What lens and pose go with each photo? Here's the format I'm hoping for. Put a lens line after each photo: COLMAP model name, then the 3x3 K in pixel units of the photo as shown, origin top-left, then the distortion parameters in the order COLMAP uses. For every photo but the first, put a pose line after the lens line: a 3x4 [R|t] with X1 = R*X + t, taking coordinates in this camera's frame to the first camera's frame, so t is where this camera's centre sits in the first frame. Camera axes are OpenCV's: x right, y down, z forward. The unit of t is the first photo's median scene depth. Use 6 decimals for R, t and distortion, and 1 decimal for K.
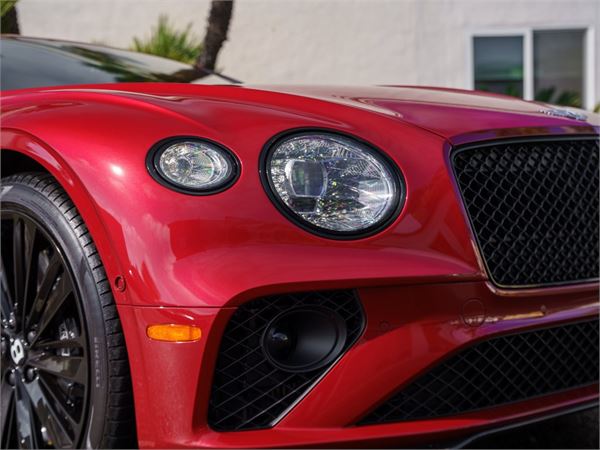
lens RADIAL K [[971.2, 0, 300.0], [0, 971.2, 225.0], [0, 0, 1]] dist [0.121532, 0.032907]
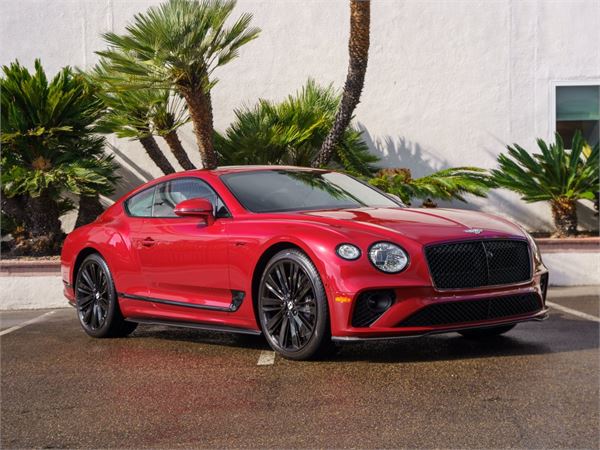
lens RADIAL K [[1124.7, 0, 304.2], [0, 1124.7, 216.0], [0, 0, 1]] dist [0.111204, 0.063682]
pose [[0.992690, 0.015318, -0.119713, 0.207249], [-0.014734, 0.999875, 0.005758, -0.204075], [0.119786, -0.003952, 0.992792, -2.926920]]
